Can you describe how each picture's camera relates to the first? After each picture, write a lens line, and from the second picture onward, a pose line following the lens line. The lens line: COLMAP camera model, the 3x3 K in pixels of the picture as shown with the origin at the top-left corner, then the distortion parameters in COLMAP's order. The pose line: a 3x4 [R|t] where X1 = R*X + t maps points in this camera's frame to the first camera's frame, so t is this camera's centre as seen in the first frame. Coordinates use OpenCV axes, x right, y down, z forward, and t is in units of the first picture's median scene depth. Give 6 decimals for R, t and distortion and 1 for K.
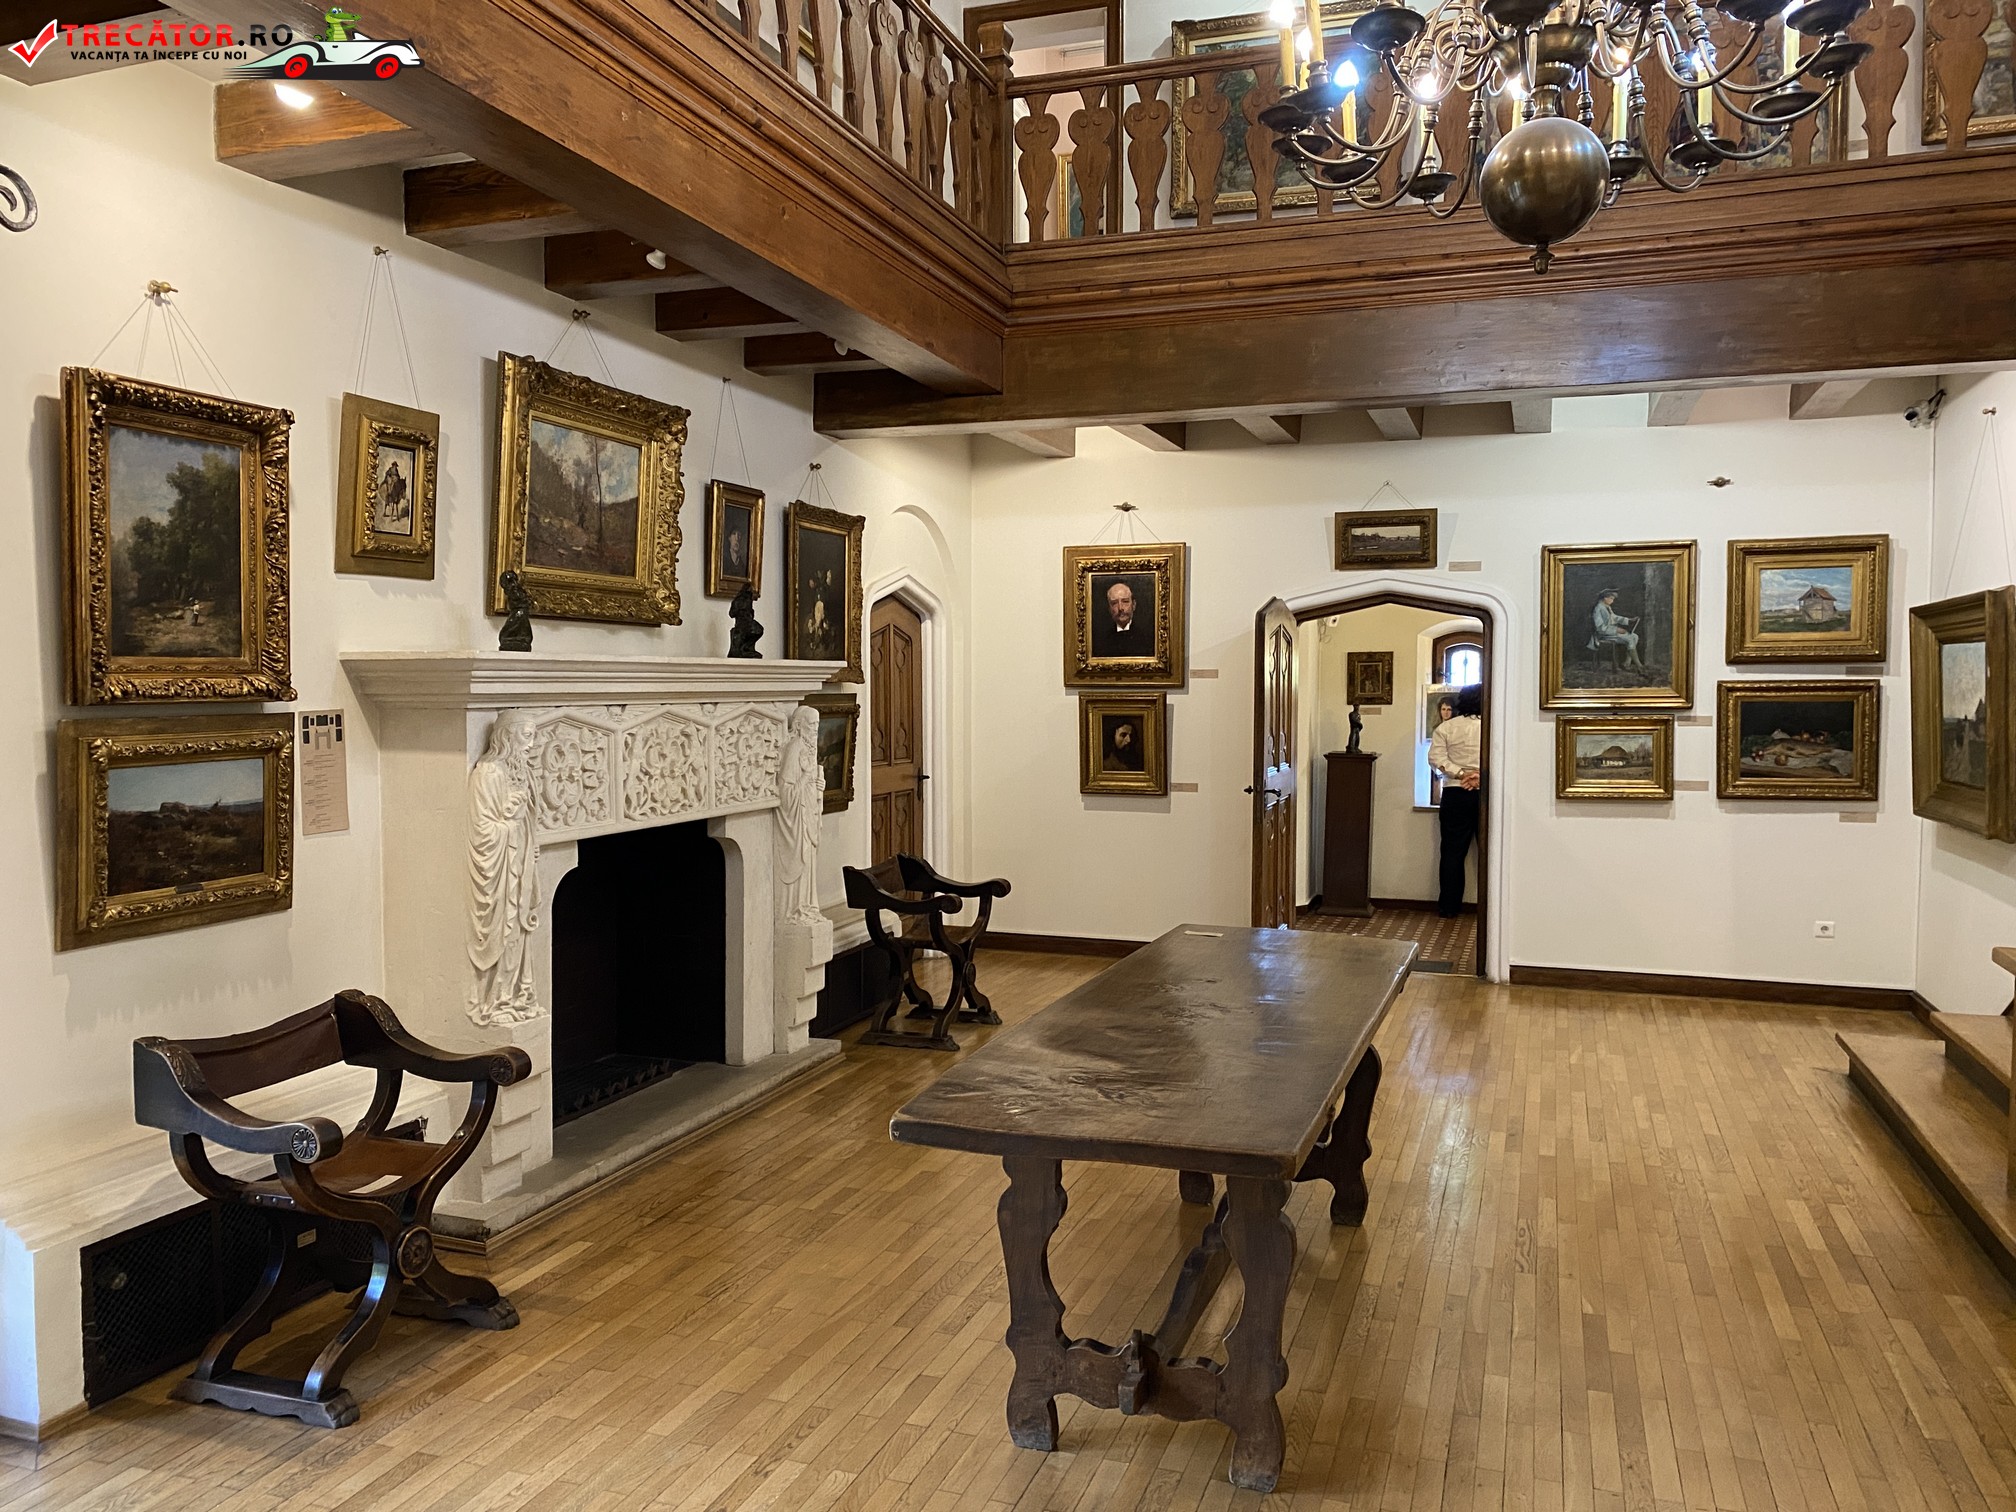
lens RADIAL K [[1539.6, 0, 998.8], [0, 1539.6, 764.7], [0, 0, 1]] dist [0.049719, -0.044773]
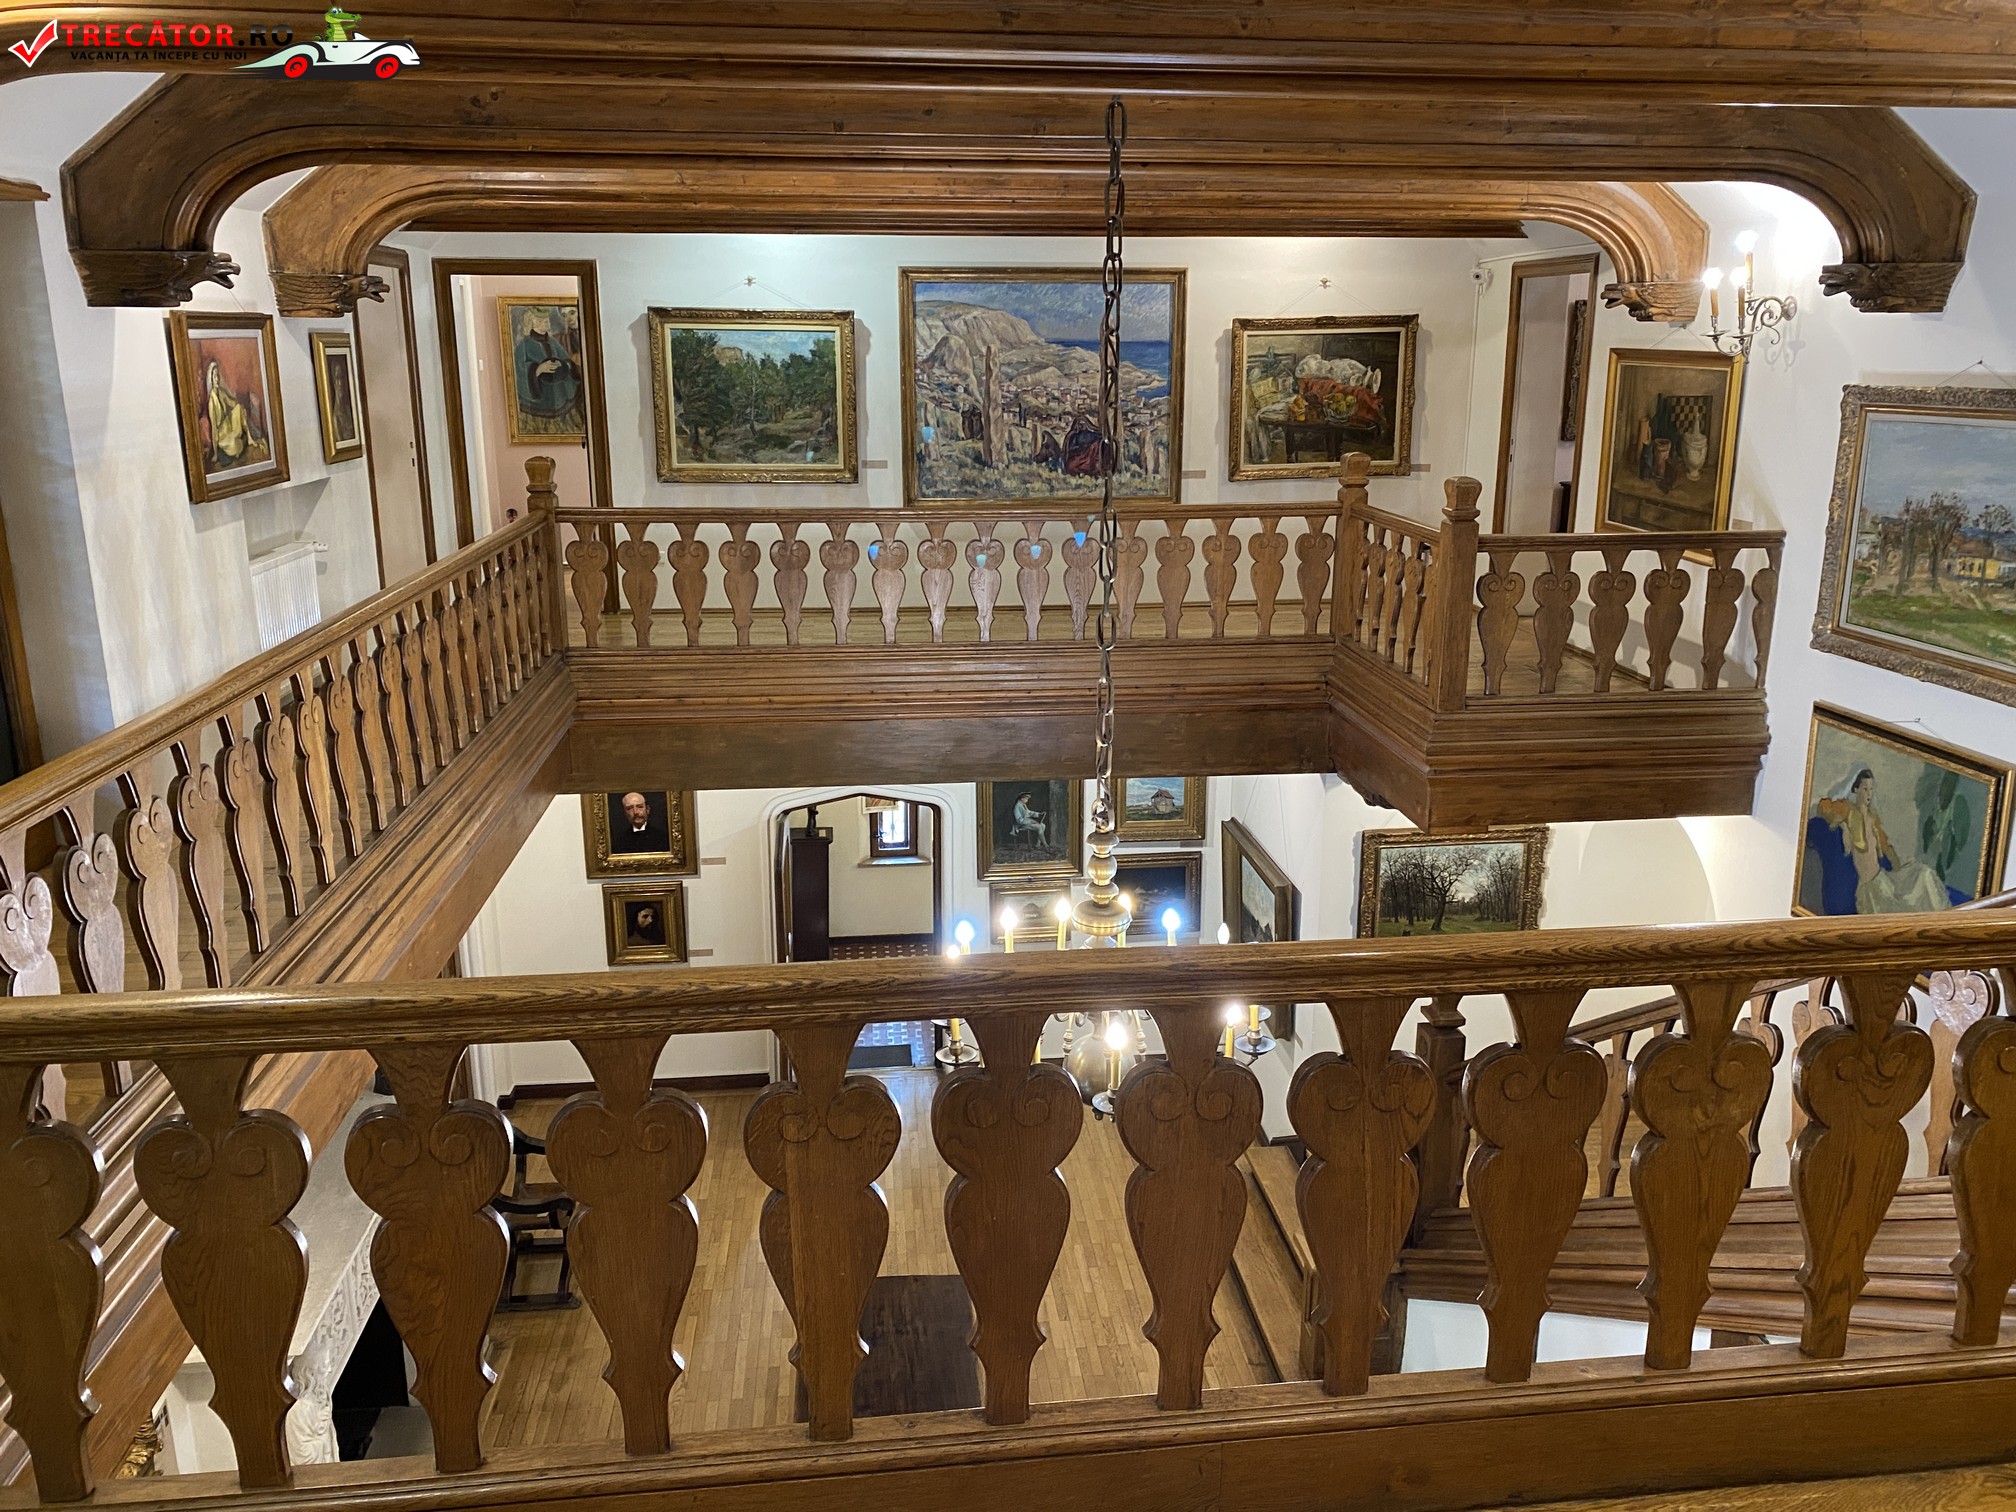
lens RADIAL K [[1539.6, 0, 1016.1], [0, 1539.6, 753.5], [0, 0, 1]] dist [0.049719, -0.044773]
pose [[0.903123, -0.111165, 0.414741, -0.156022], [0.021557, 0.976426, 0.214775, -0.437981], [-0.428840, -0.185028, 0.884229, -0.150685]]
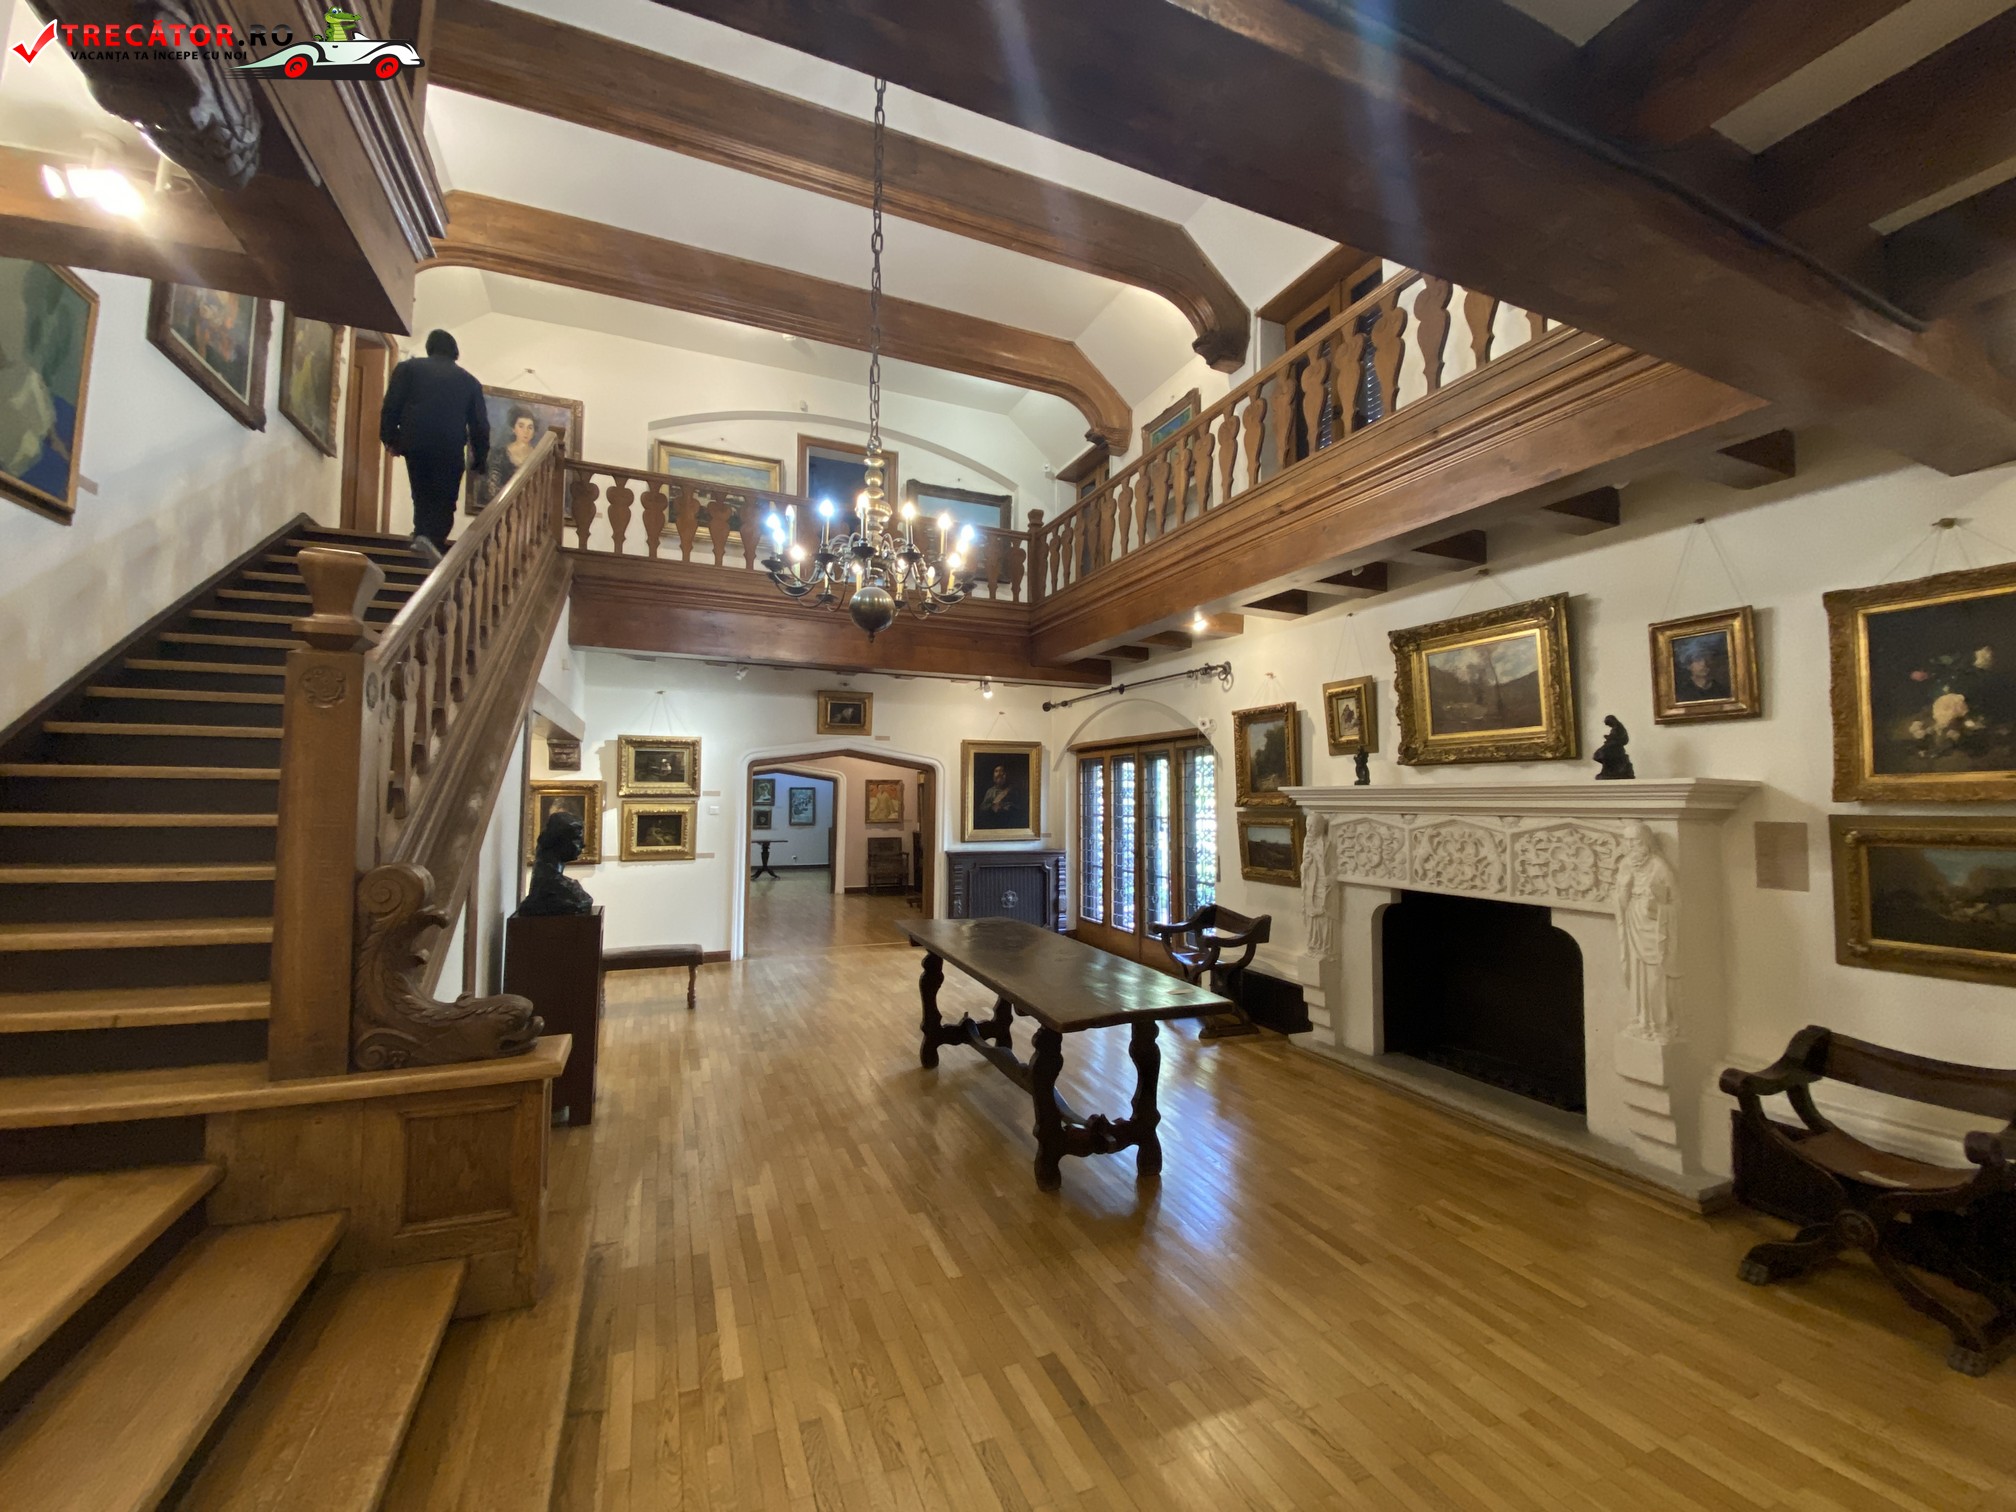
lens RADIAL K [[825.7, 0, 1012.8], [0, 825.7, 750.2], [0, 0, 1]] dist [-0.000232, -0.003511]
pose [[-0.736785, -0.050124, -0.674266, 0.460781], [-0.046074, 0.998652, -0.023892, -0.044606], [0.674555, 0.013463, -0.738102, 0.915874]]
